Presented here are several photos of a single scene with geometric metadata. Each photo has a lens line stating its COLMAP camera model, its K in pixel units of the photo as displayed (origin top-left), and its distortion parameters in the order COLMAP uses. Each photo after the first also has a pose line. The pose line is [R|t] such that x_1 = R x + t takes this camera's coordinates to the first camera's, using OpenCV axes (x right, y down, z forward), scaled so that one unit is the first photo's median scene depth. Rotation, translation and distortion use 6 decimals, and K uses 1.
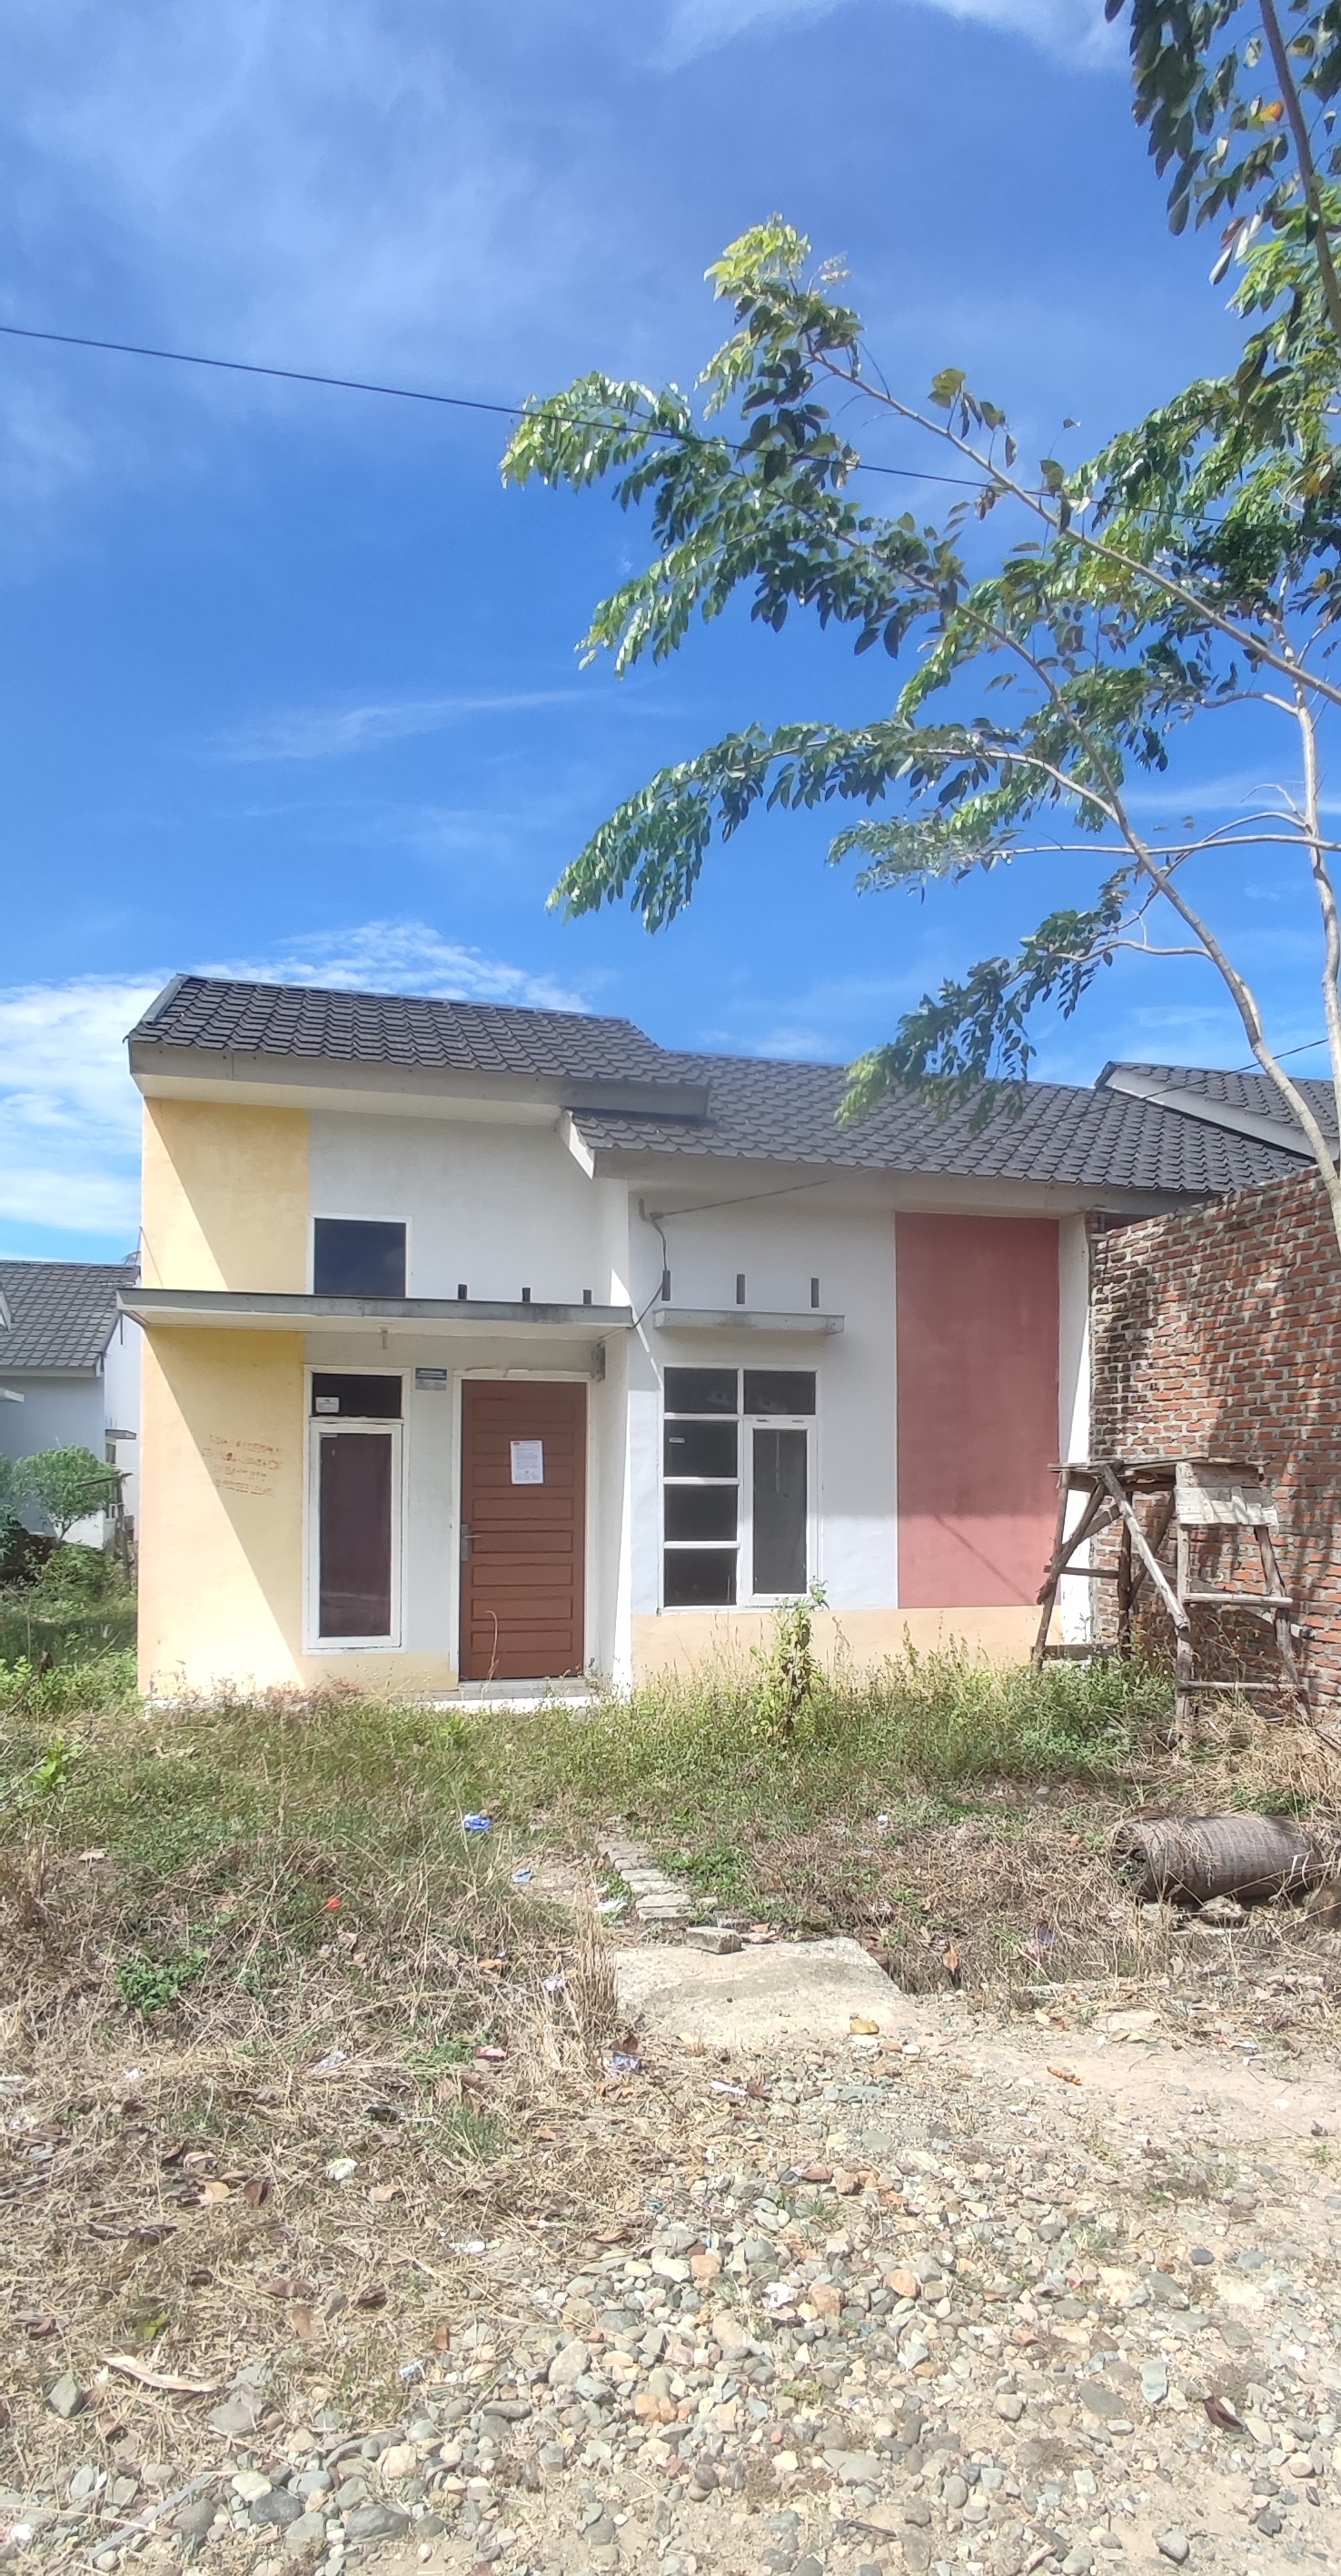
lens RADIAL K [[1317.4, 0, 672.3], [0, 1317.4, 1465.5], [0, 0, 1]] dist [0.000974, -0.000033]
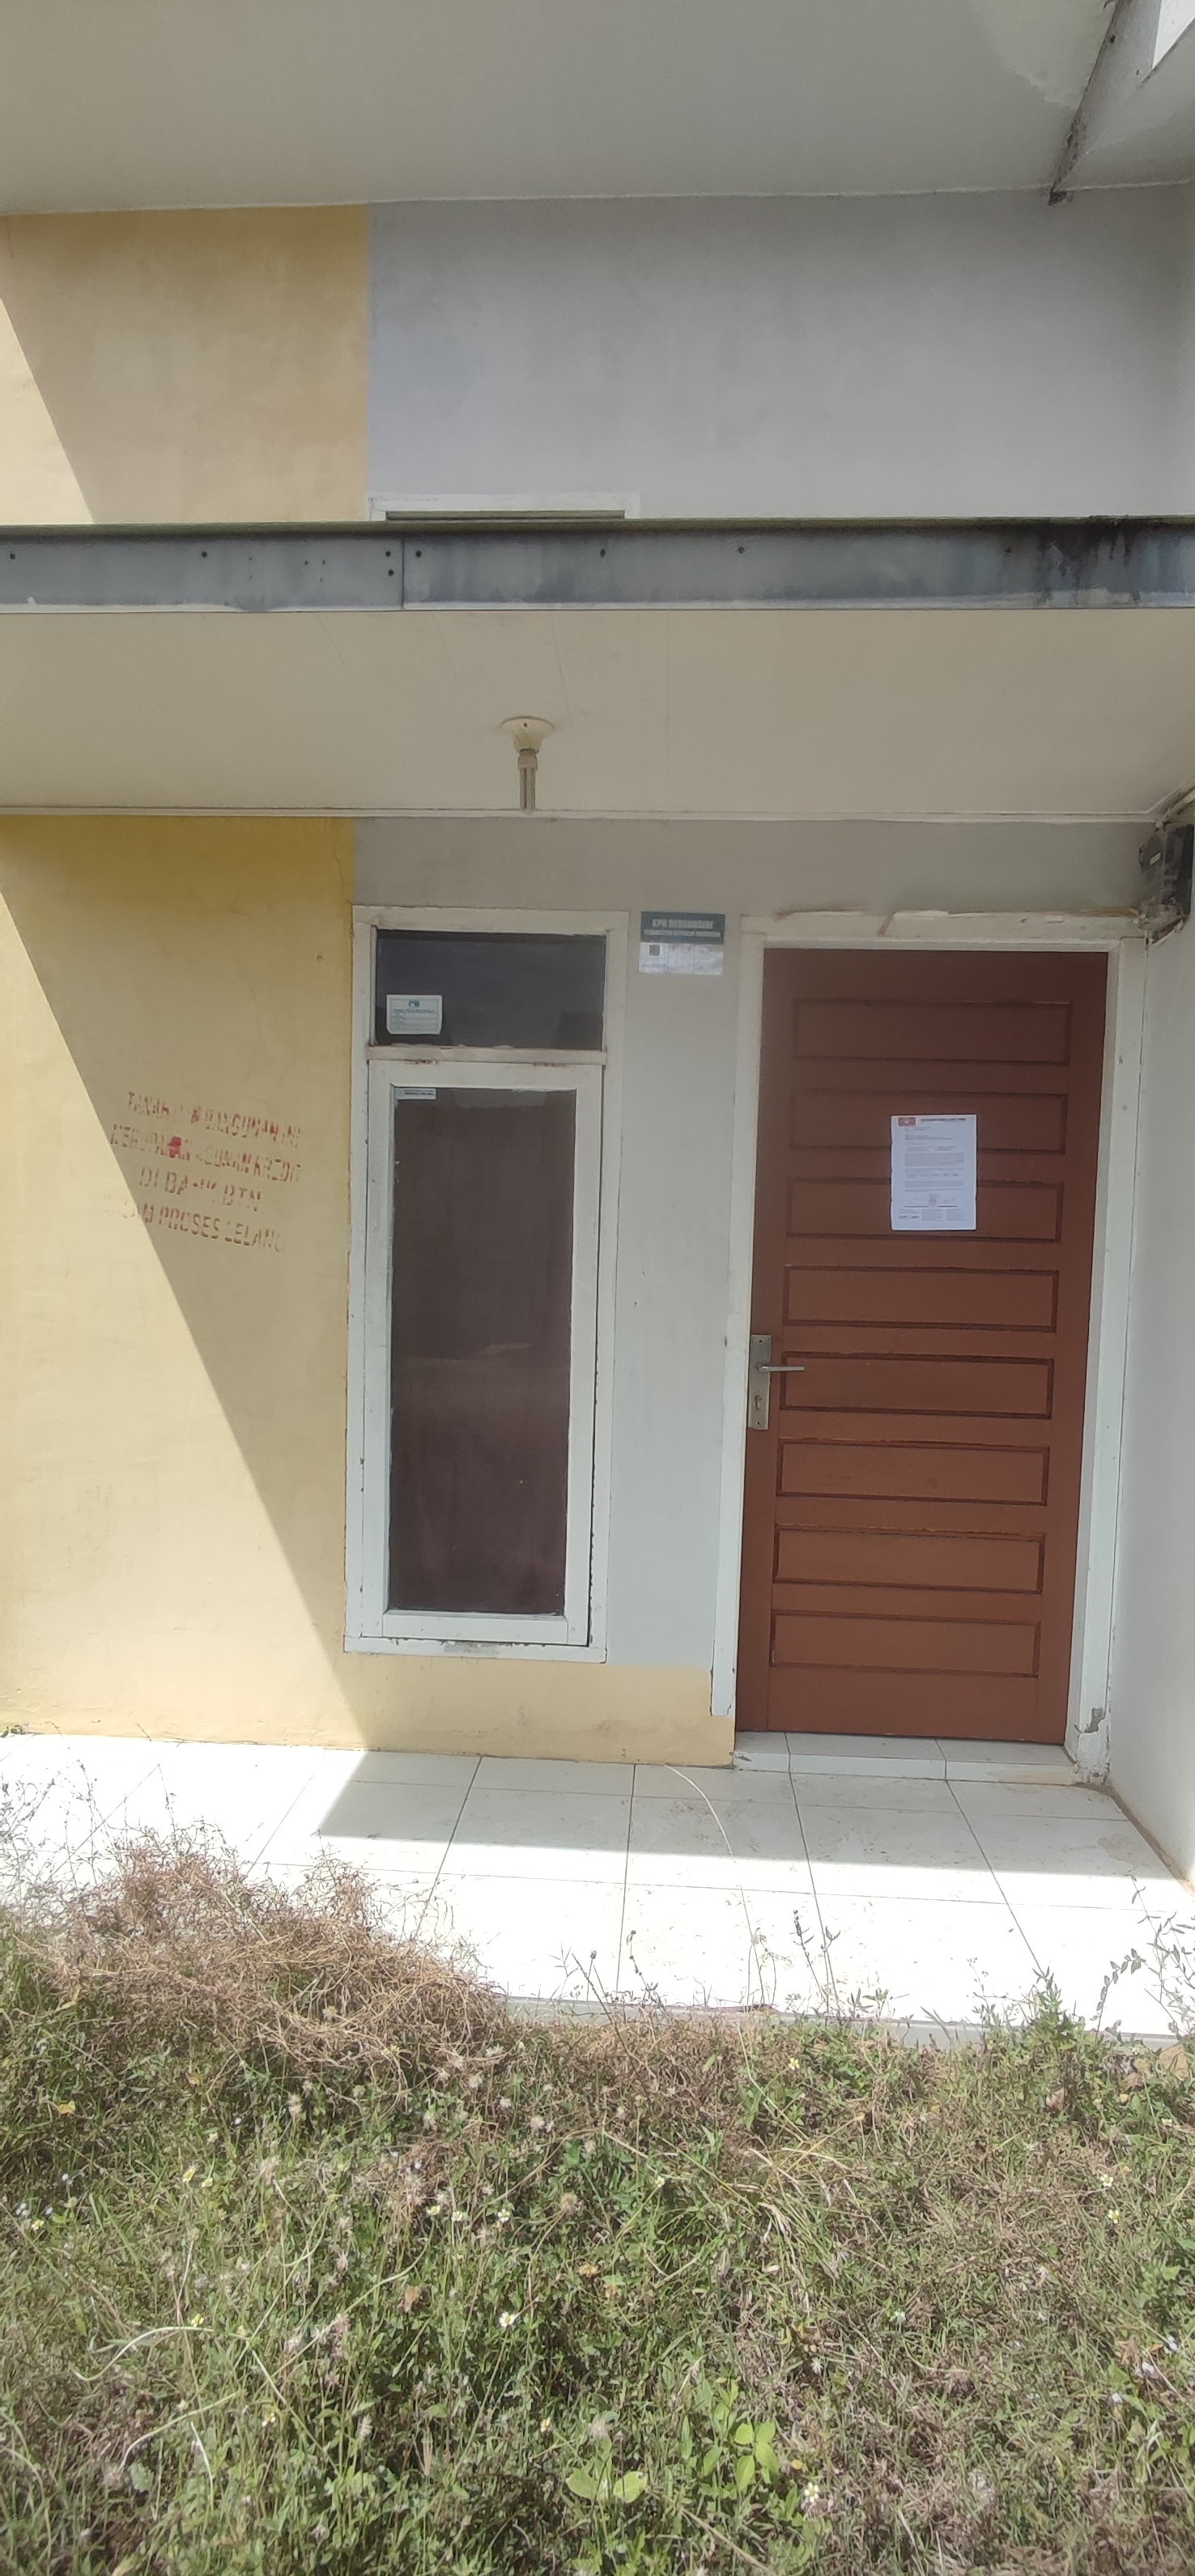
lens RADIAL K [[1263.2, 0, 593.9], [0, 1263.2, 1331.0], [0, 0, 1]] dist [-0.002595, -0.000128]
pose [[0.951712, 0.045145, -0.303653, -0.099866], [-0.015323, 0.994881, 0.099888, 0.008551], [0.306608, -0.090412, 0.947532, 0.684875]]
